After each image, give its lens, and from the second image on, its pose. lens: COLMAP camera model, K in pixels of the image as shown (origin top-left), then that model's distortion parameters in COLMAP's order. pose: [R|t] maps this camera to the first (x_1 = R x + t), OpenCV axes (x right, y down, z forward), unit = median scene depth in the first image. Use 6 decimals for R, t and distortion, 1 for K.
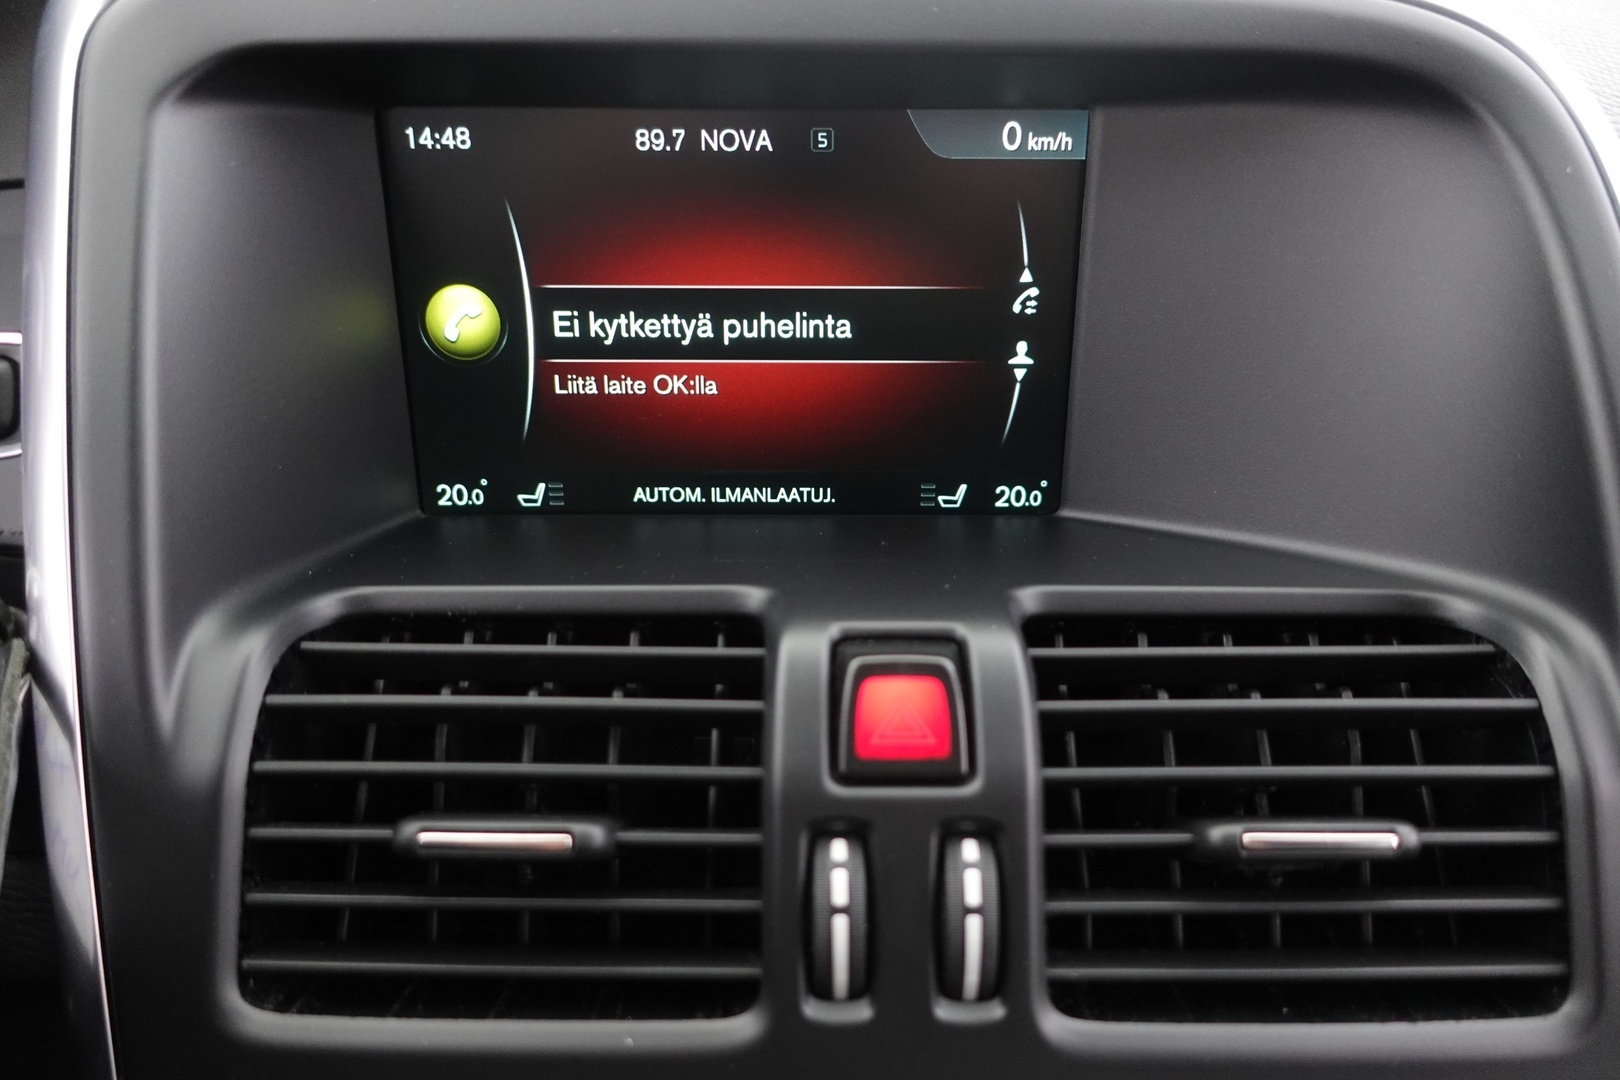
lens RADIAL K [[1106.4, 0, 810.0], [0, 1106.4, 540.0], [0, 0, 1]] dist [-0.004603, 0.007521]
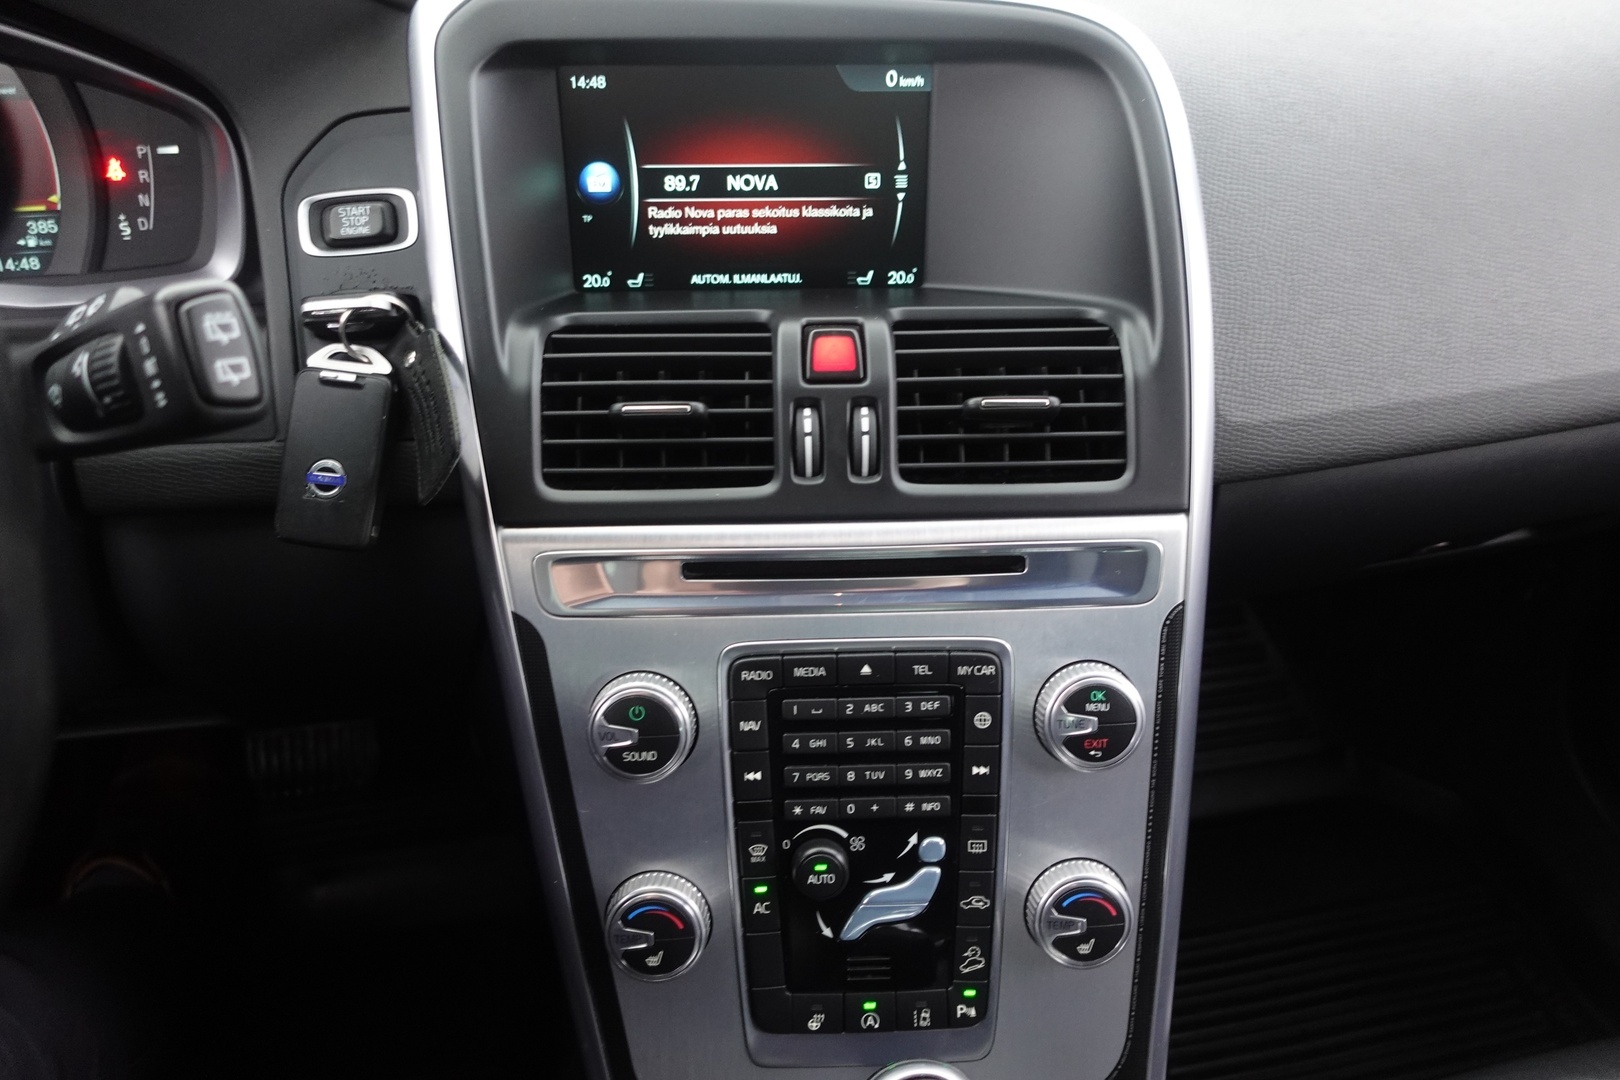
lens RADIAL K [[1106.4, 0, 810.0], [0, 1106.4, 540.0], [0, 0, 1]] dist [-0.004603, 0.007521]
pose [[0.999277, -0.020888, 0.031772, -0.043706], [0.017791, 0.995337, 0.094807, 0.309558], [-0.033605, -0.094173, 0.994988, -1.232803]]
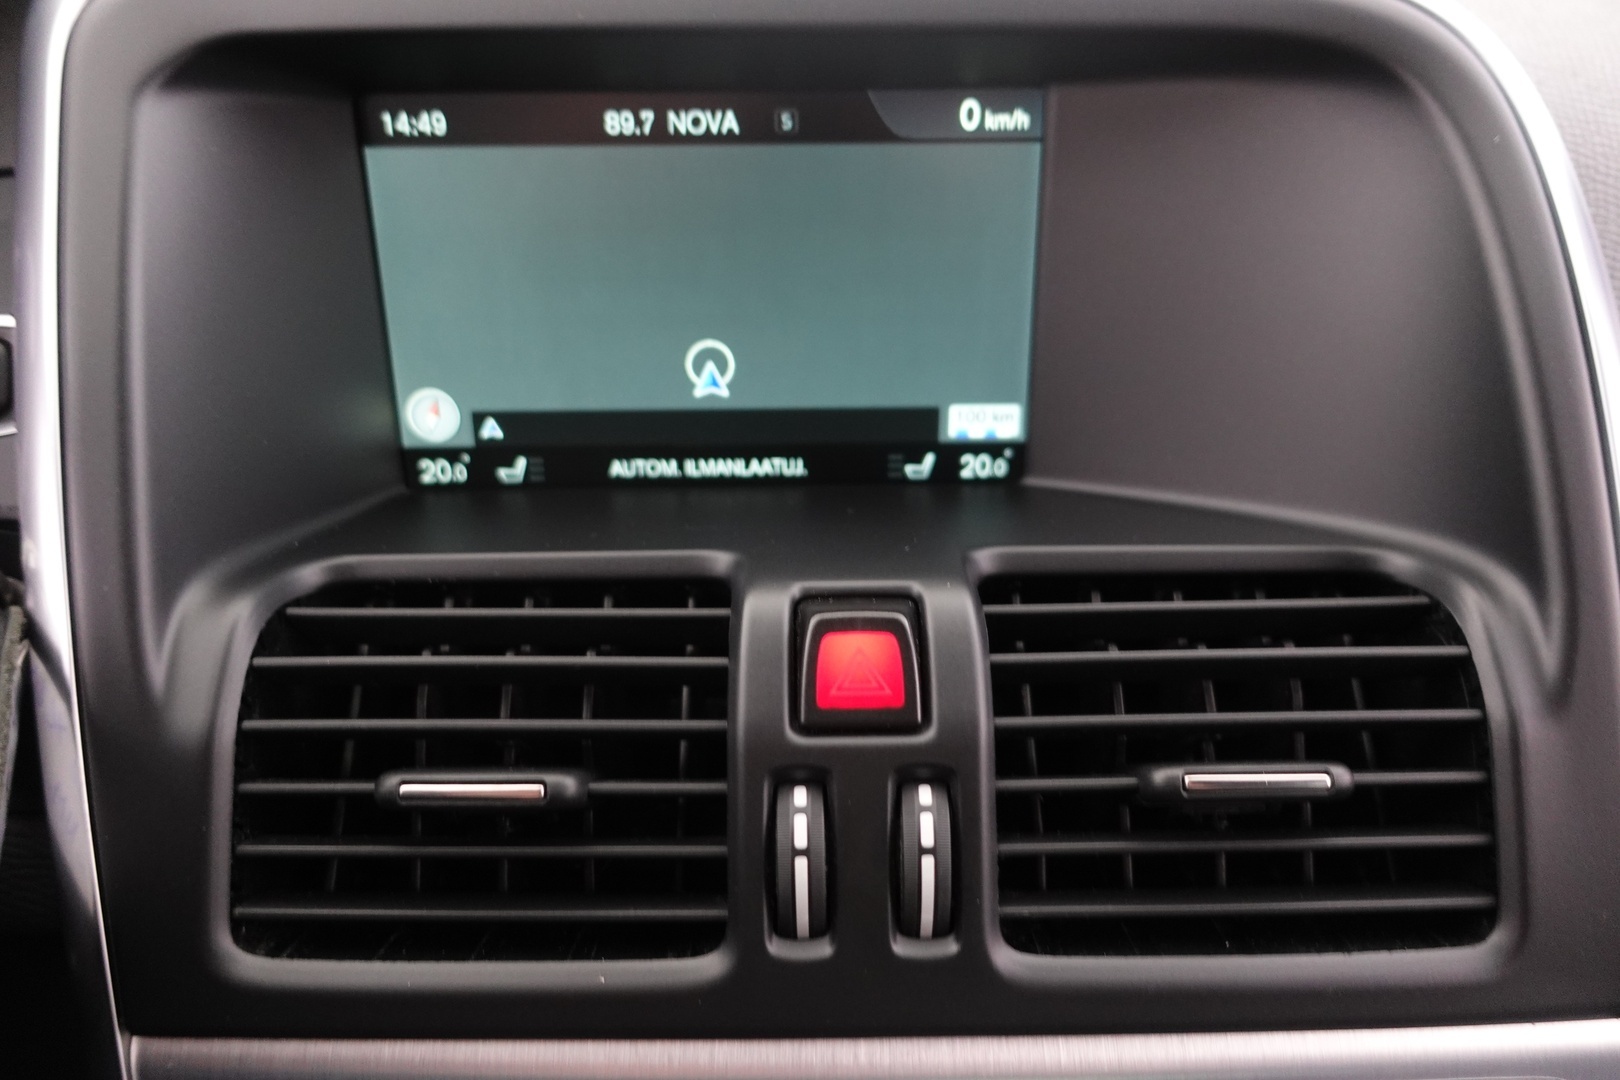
lens RADIAL K [[1106.4, 0, 810.0], [0, 1106.4, 540.0], [0, 0, 1]] dist [-0.004603, 0.007521]
pose [[0.999924, -0.012339, -0.000587, 0.037119], [0.012344, 0.999883, 0.009034, 0.026066], [0.000475, -0.009040, 0.999959, -0.045854]]
